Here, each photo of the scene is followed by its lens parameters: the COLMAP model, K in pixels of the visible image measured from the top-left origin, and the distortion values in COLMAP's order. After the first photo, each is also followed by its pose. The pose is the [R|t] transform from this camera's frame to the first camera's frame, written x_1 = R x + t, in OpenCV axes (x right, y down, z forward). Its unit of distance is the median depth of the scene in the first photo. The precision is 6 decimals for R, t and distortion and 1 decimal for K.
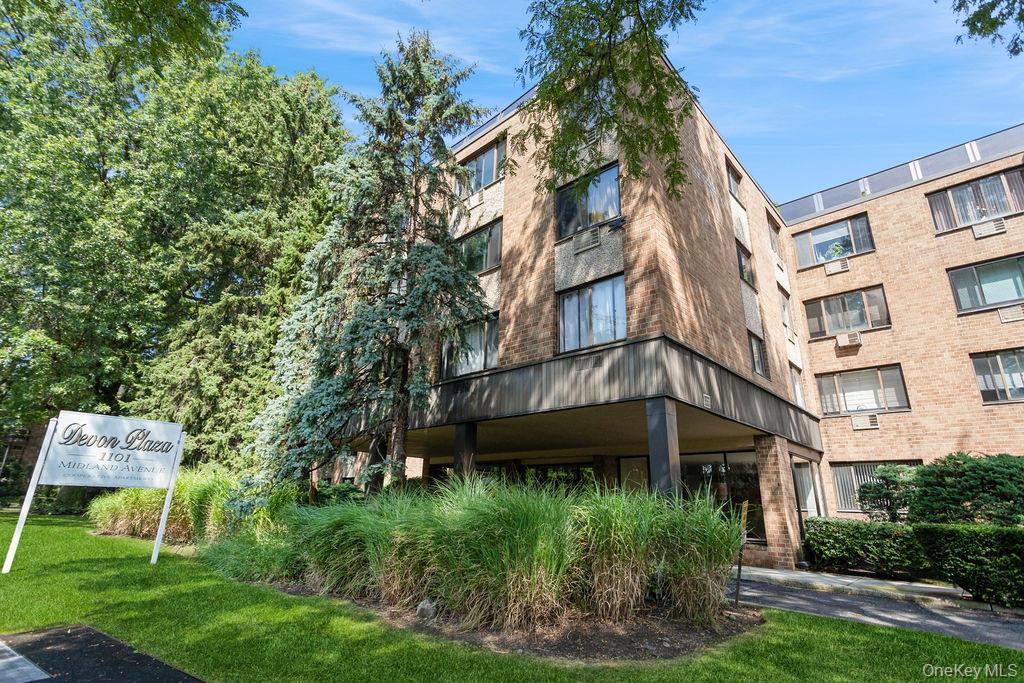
lens RADIAL K [[489.9, 0, 511.6], [0, 489.9, 339.0], [0, 0, 1]] dist [0.003478, 0.001068]
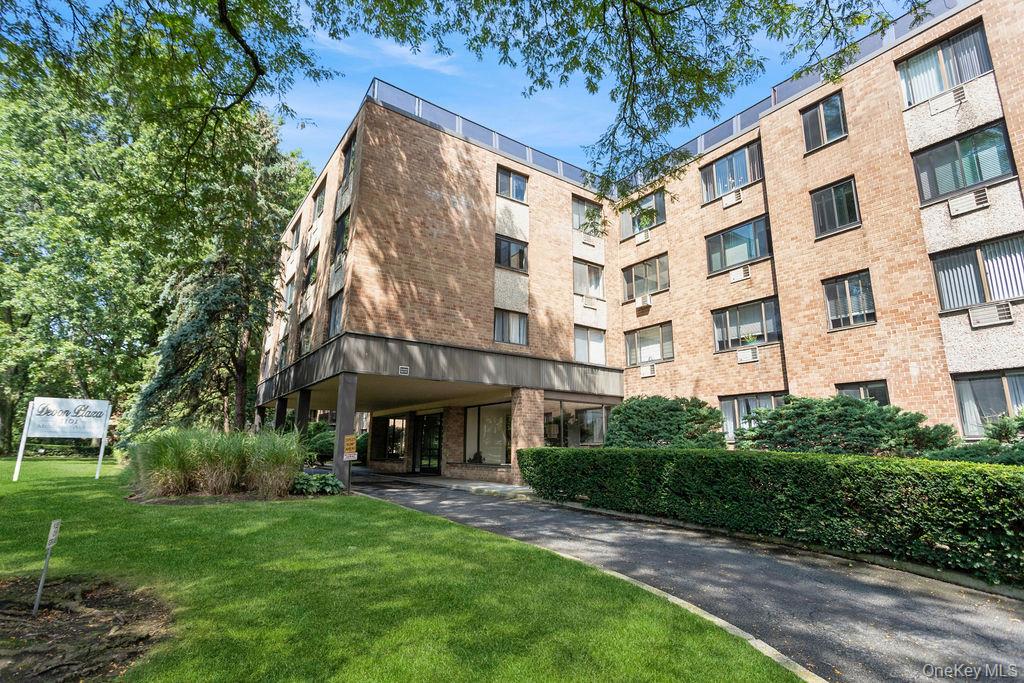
lens RADIAL K [[487.6, 0, 512.0], [0, 487.6, 341.5], [0, 0, 1]] dist [0.000368, 0.001262]
pose [[0.978943, -0.064365, -0.193723, 0.653279], [0.083922, 0.991982, 0.094495, -0.044977], [0.186087, -0.108763, 0.976495, -0.229434]]
